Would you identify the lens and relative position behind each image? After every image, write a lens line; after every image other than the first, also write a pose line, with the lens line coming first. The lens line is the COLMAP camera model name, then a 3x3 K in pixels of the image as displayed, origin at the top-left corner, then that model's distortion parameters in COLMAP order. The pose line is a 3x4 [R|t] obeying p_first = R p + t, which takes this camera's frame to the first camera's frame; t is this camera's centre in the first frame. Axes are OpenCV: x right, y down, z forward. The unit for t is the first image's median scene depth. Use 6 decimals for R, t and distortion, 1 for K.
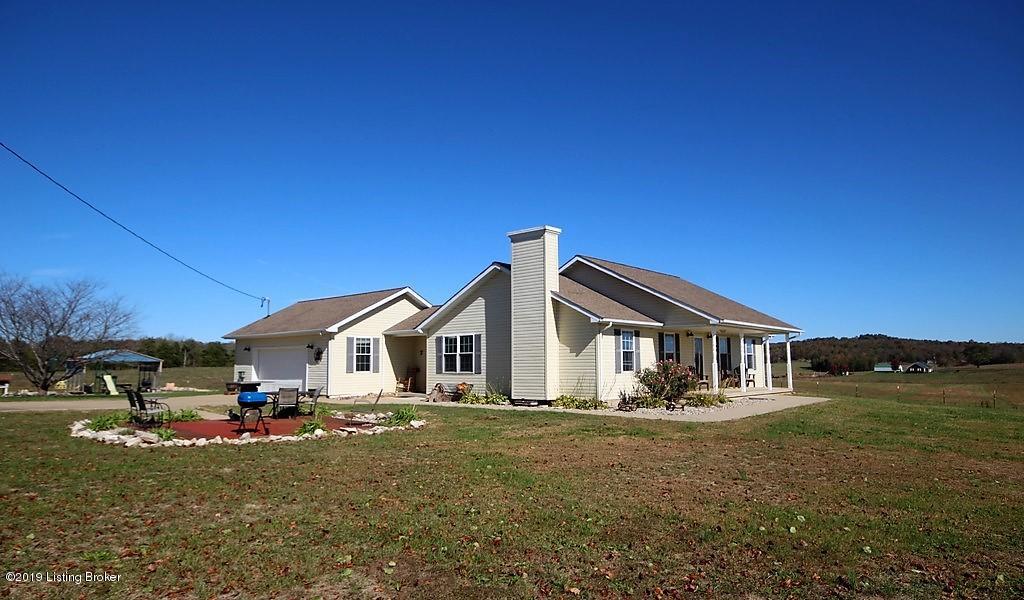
lens RADIAL K [[629.6, 0, 512.0], [0, 629.6, 300.0], [0, 0, 1]] dist [0.004215, 0.001786]
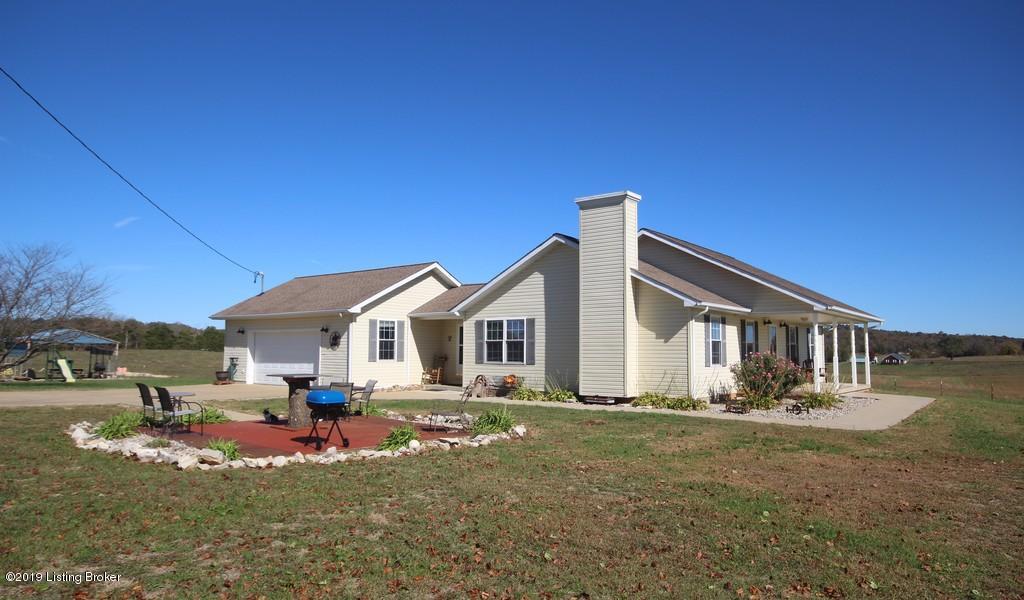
lens RADIAL K [[658.4, 0, 507.8], [0, 658.4, 297.1], [0, 0, 1]] dist [0.006775, 0.003807]
pose [[0.998527, 0.017134, 0.051472, -0.125889], [-0.018217, 0.999621, 0.020640, 0.007490], [-0.051099, -0.021548, 0.998461, 0.107787]]
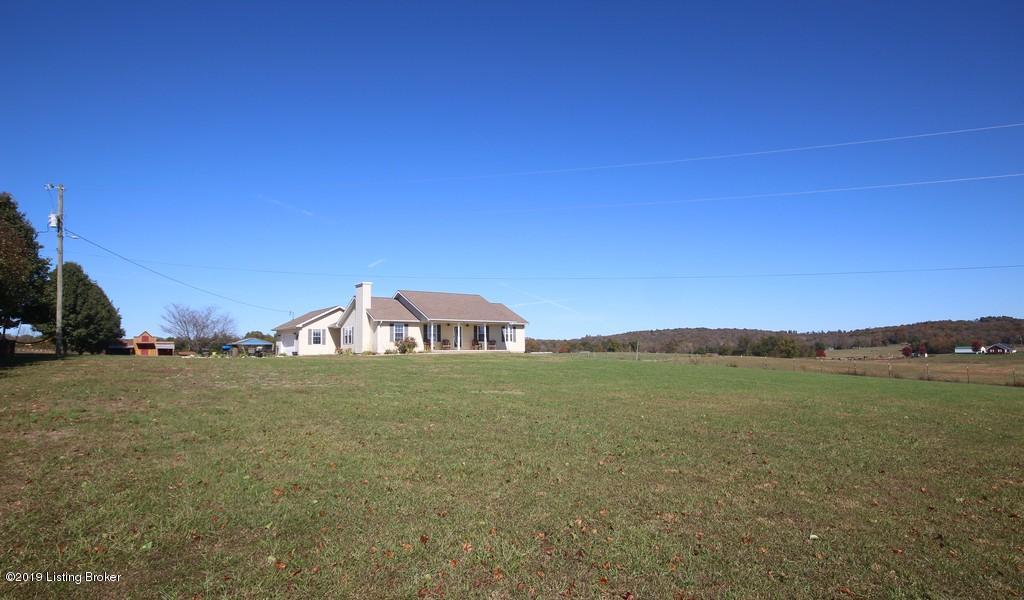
lens RADIAL K [[572.4, 0, 507.8], [0, 572.4, 302.9], [0, 0, 1]] dist [0.001822, 0.002558]
pose [[0.976859, -0.027539, -0.212104, 0.912334], [0.031022, 0.999433, 0.013110, -0.041466], [0.211622, -0.019387, 0.977159, -0.896190]]
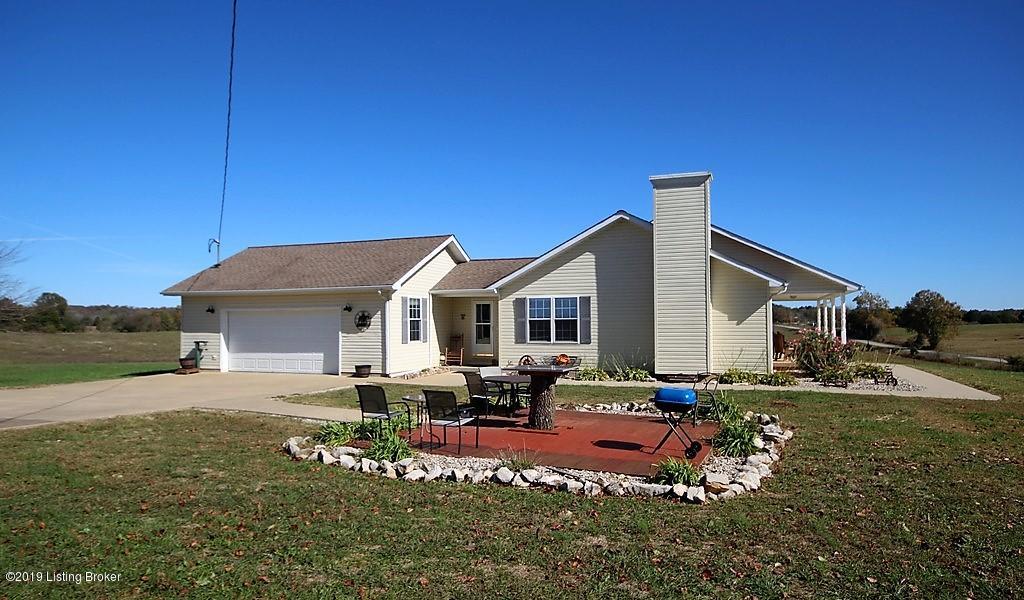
lens RADIAL K [[629.6, 0, 512.0], [0, 629.6, 300.0], [0, 0, 1]] dist [0.004215, 0.001786]
pose [[0.933373, 0.014525, 0.358613, -0.424065], [-0.038195, 0.997526, 0.059009, 0.012867], [-0.356869, -0.068775, 0.931619, 0.247090]]
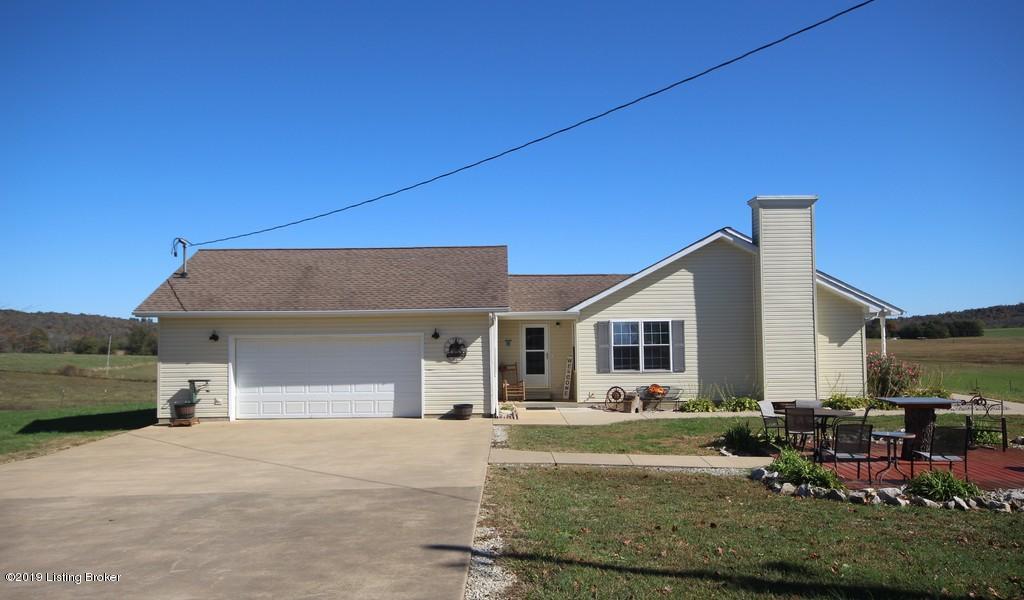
lens RADIAL K [[781.2, 0, 512.0], [0, 781.2, 300.0], [0, 0, 1]] dist [0.005113, 0.001789]
pose [[0.739546, 0.030917, 0.672395, -0.803733], [-0.062744, 0.997762, 0.023132, 0.019520], [-0.670175, -0.059296, 0.739831, 0.417214]]
